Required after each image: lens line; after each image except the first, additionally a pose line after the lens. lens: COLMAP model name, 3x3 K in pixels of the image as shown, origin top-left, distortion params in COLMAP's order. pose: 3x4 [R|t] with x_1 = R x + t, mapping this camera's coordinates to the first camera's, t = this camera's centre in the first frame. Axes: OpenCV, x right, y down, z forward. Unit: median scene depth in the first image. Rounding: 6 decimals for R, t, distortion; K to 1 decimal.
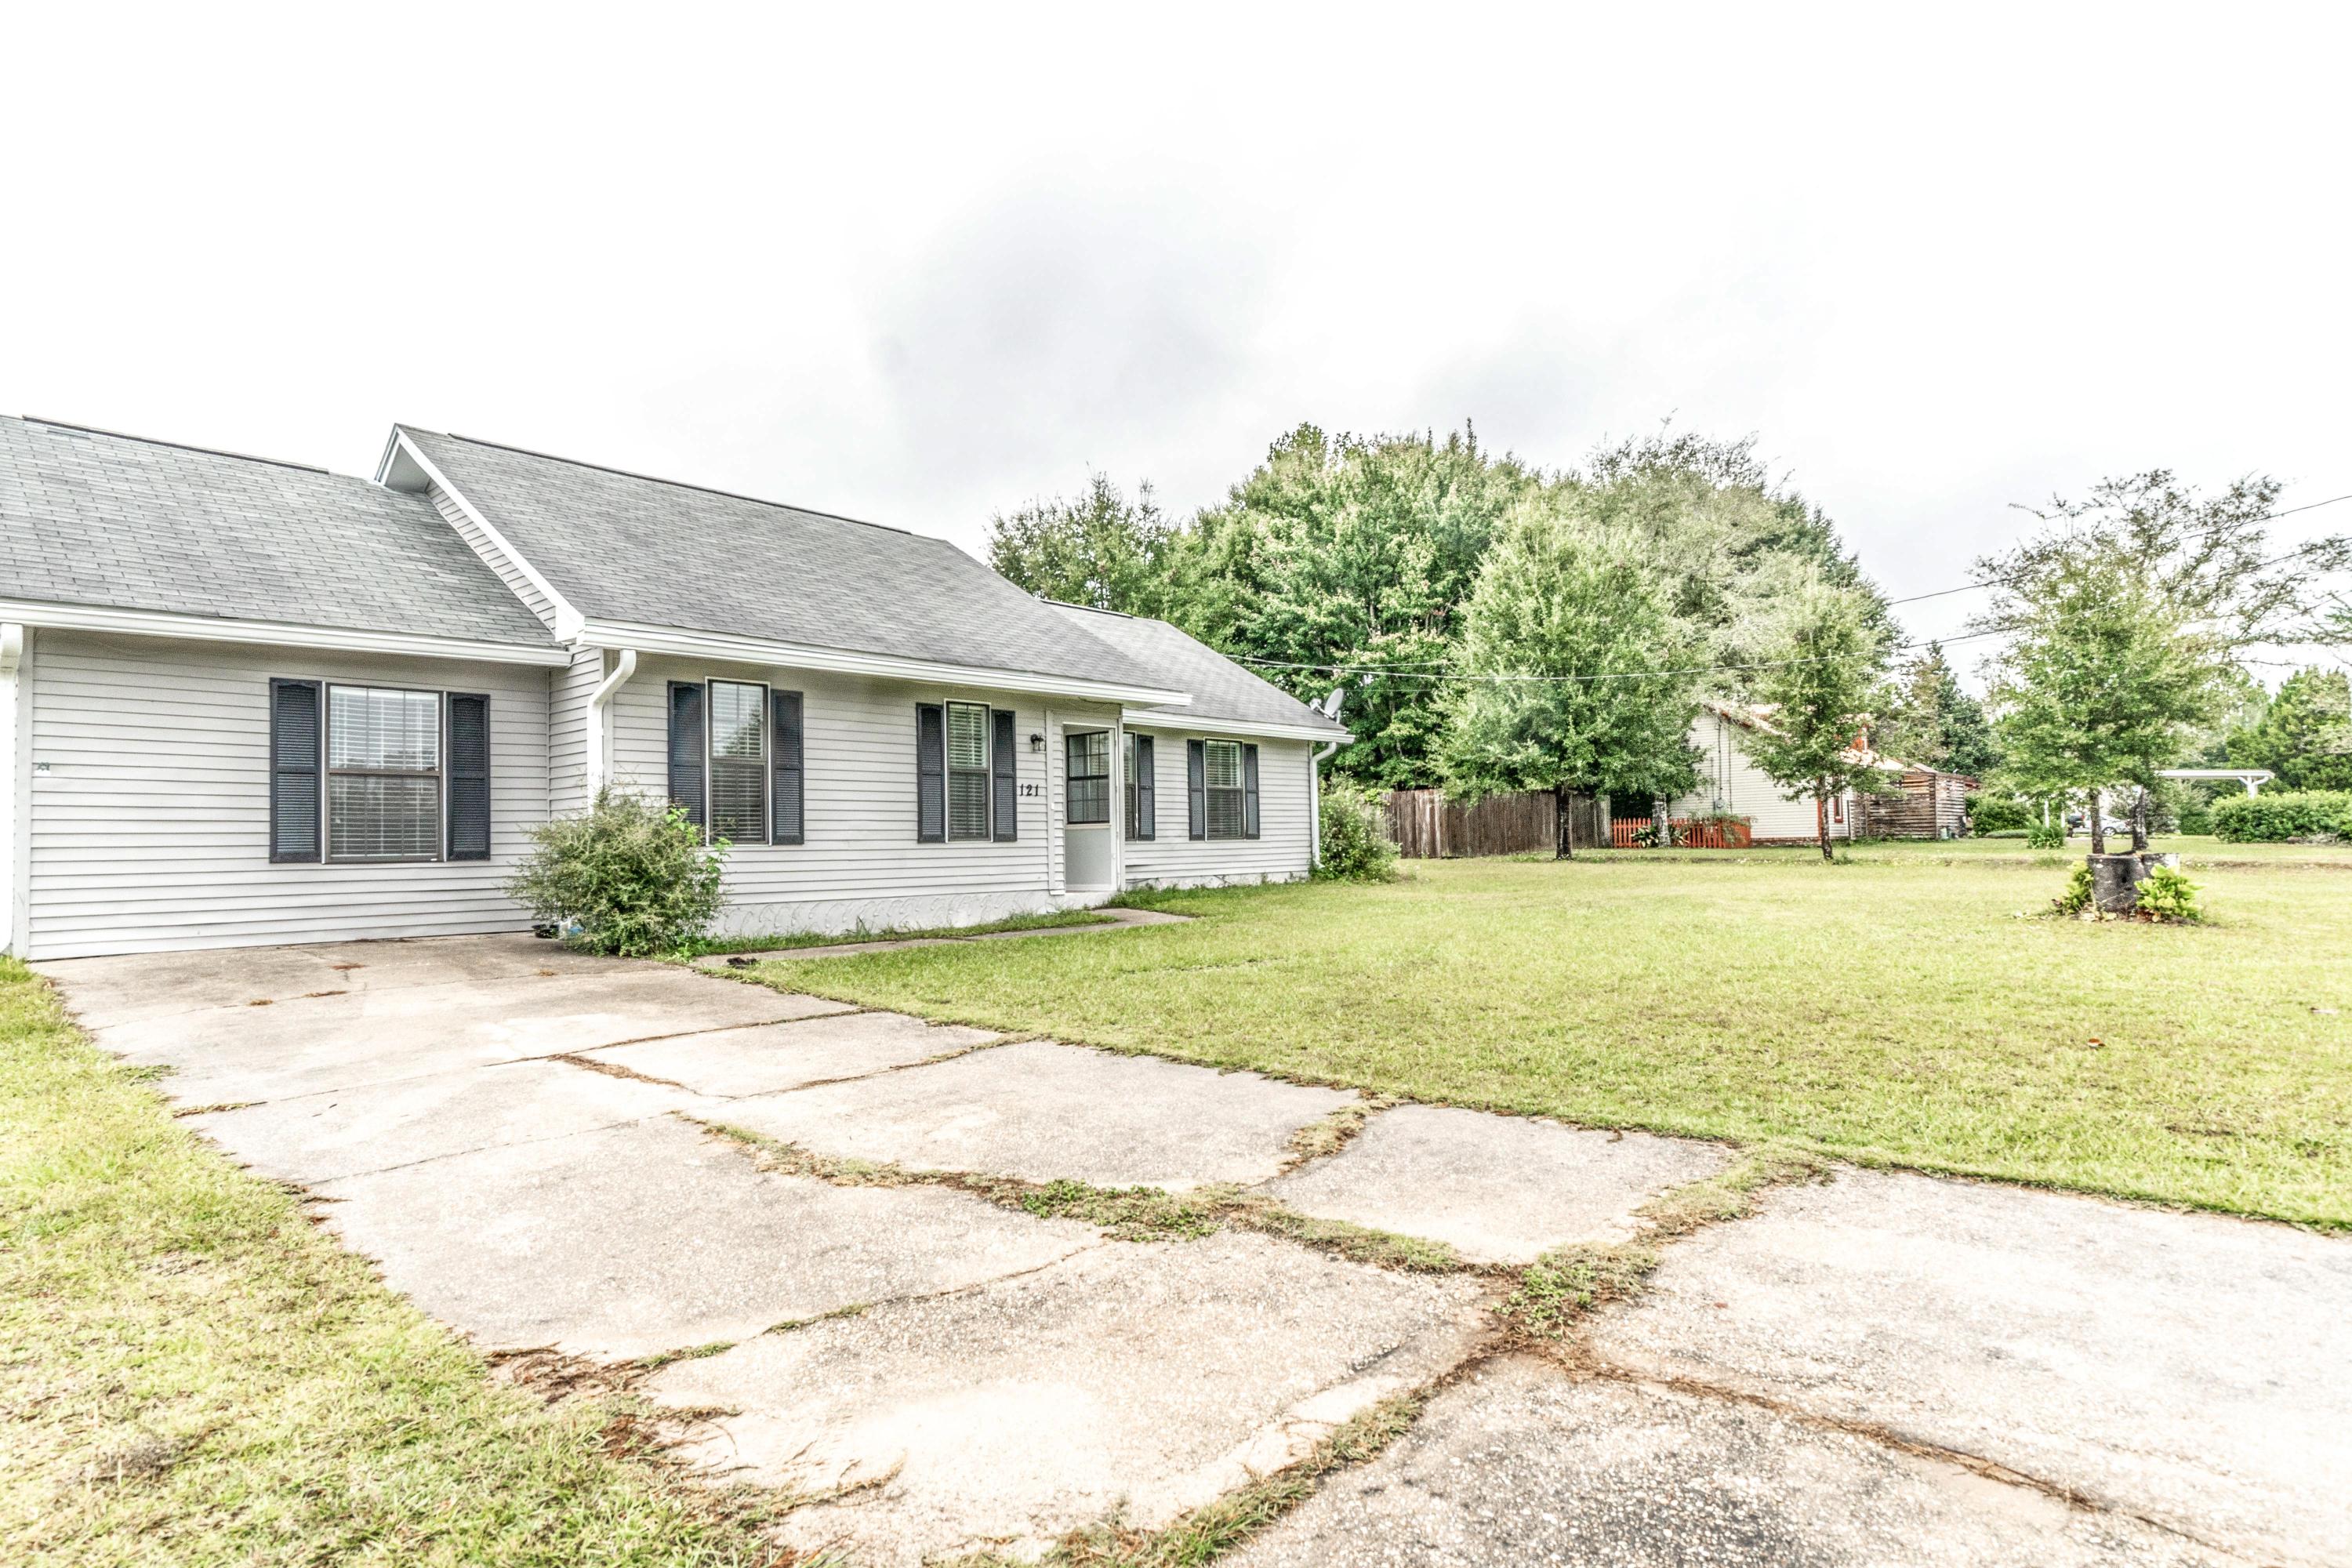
lens RADIAL K [[1219.8, 0, 1161.8], [0, 1219.8, 821.0], [0, 0, 1]] dist [0.014731, 0.001087]
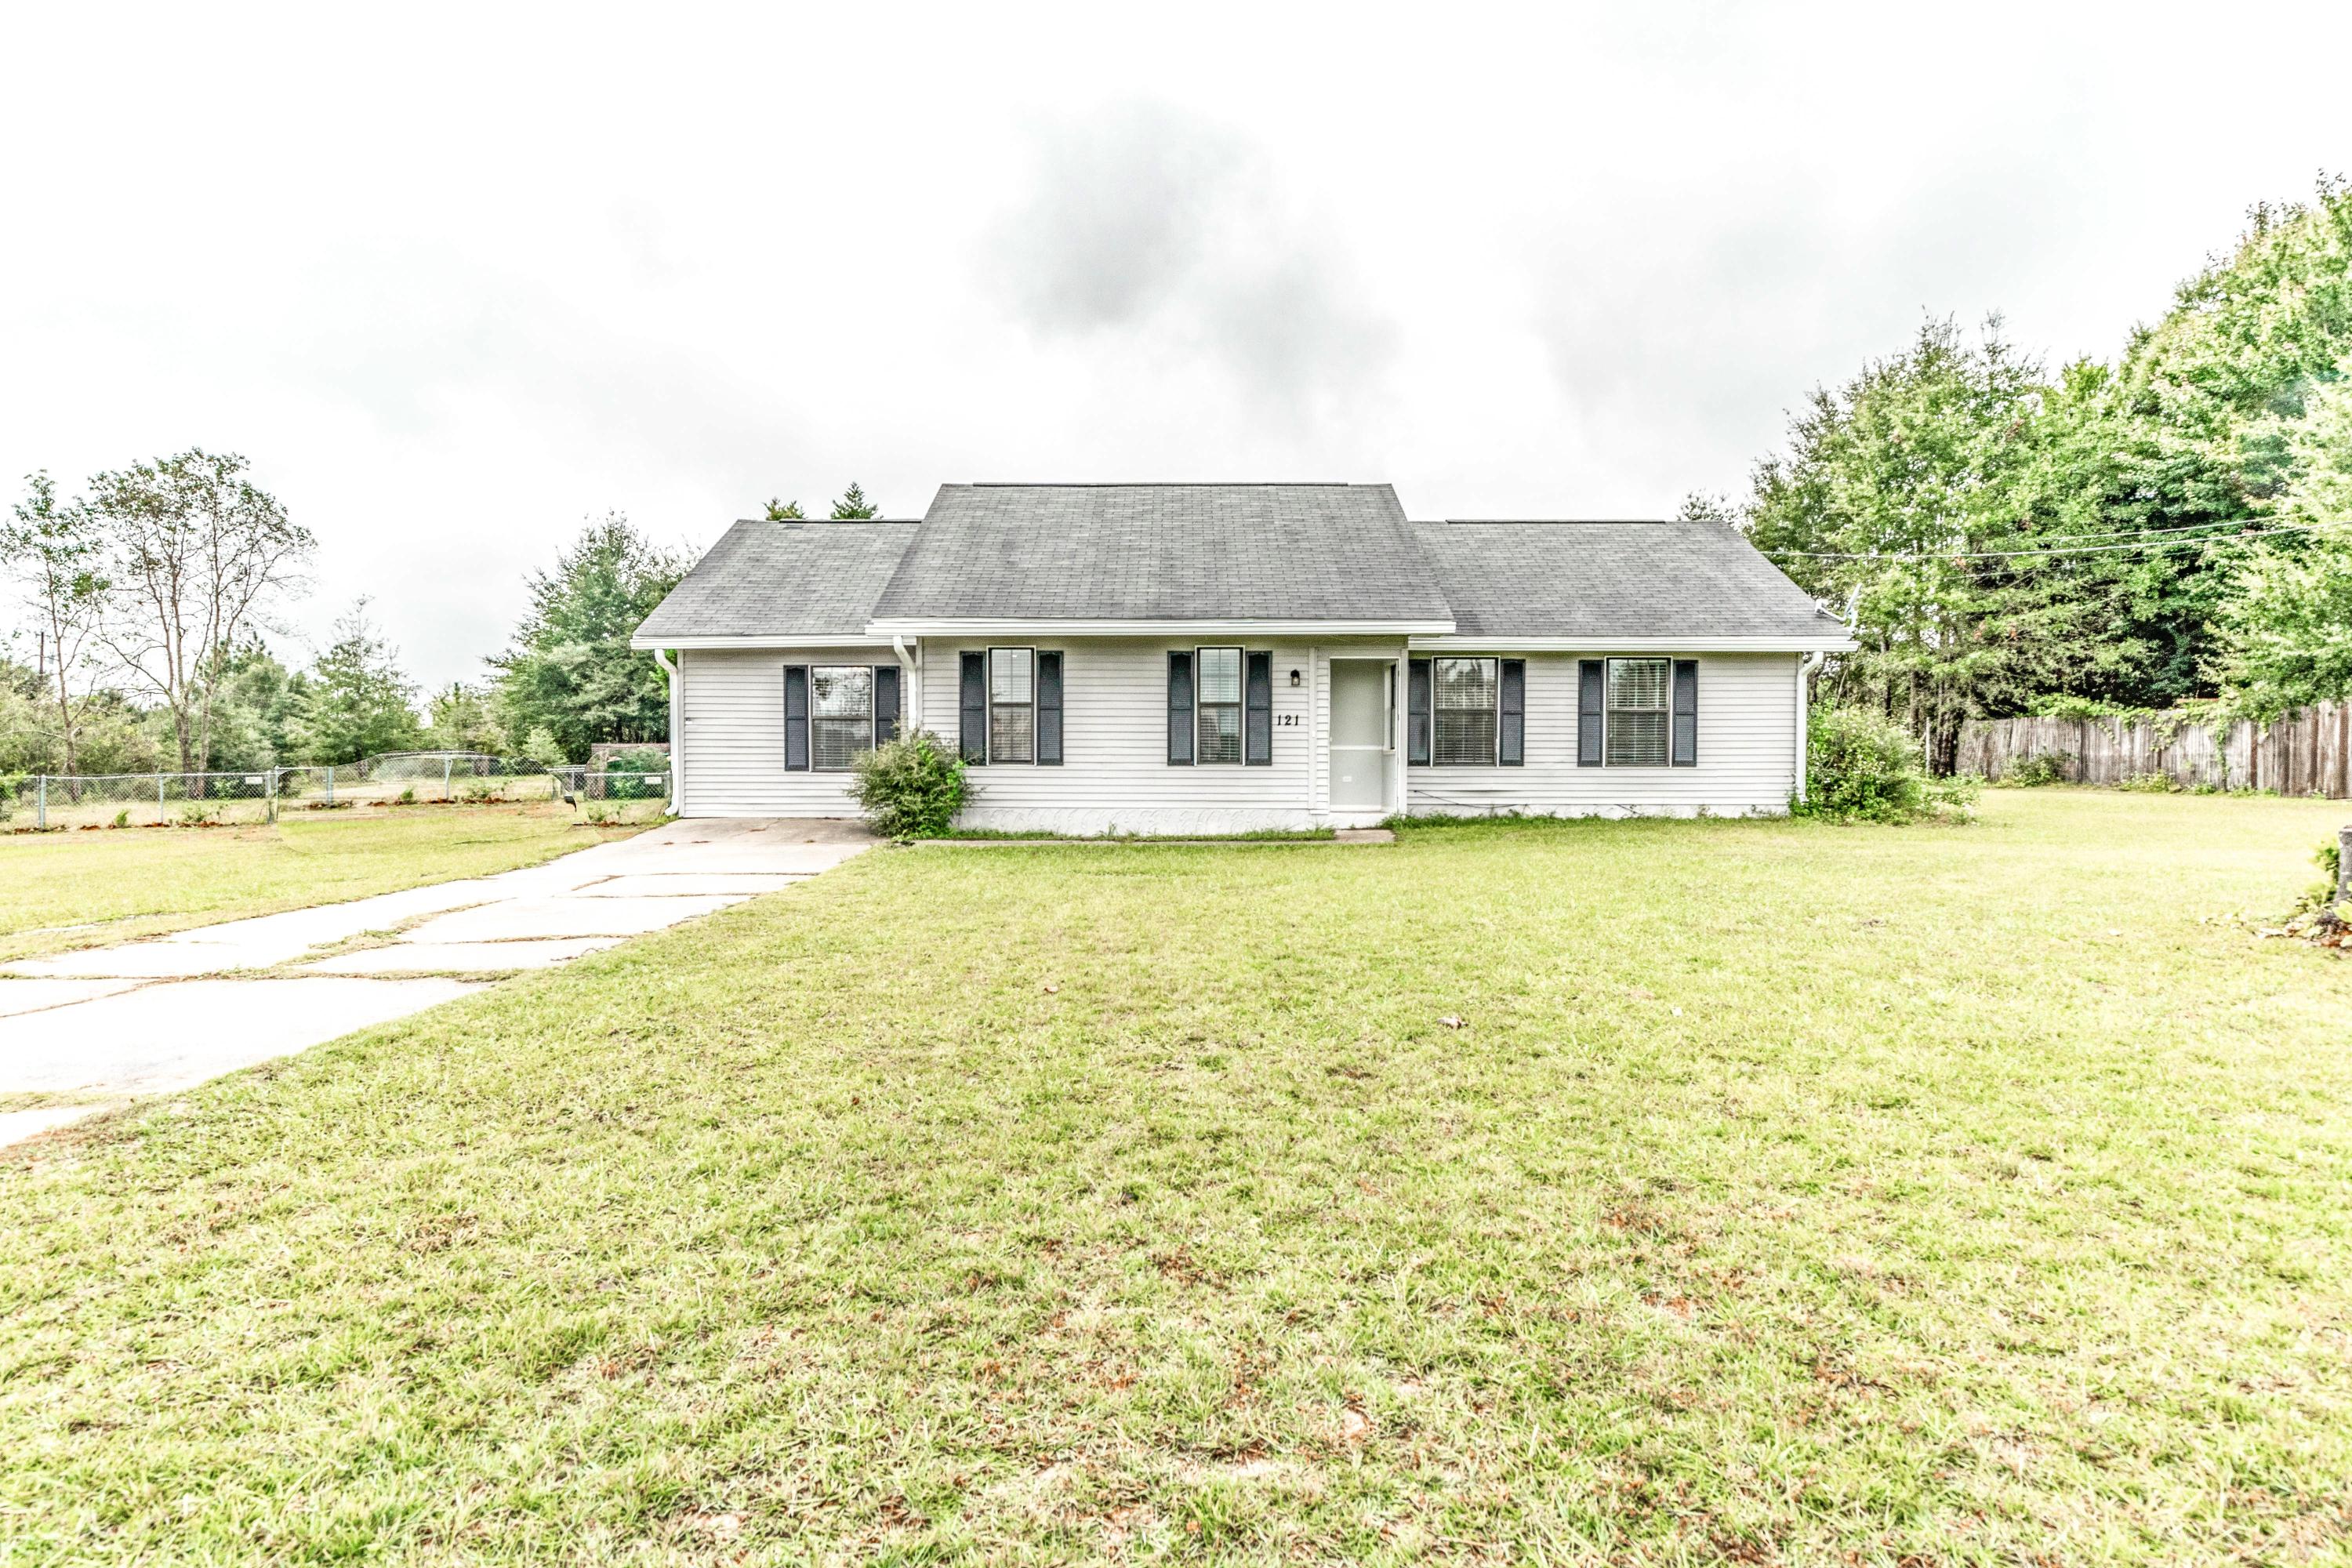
lens RADIAL K [[1219.8, 0, 1161.8], [0, 1219.8, 821.0], [0, 0, 1]] dist [0.014731, 0.001087]
pose [[0.685940, 0.047431, -0.726111, 0.641889], [0.000522, 0.997841, 0.065674, -0.006448], [0.727658, -0.045427, 0.684434, 0.135430]]
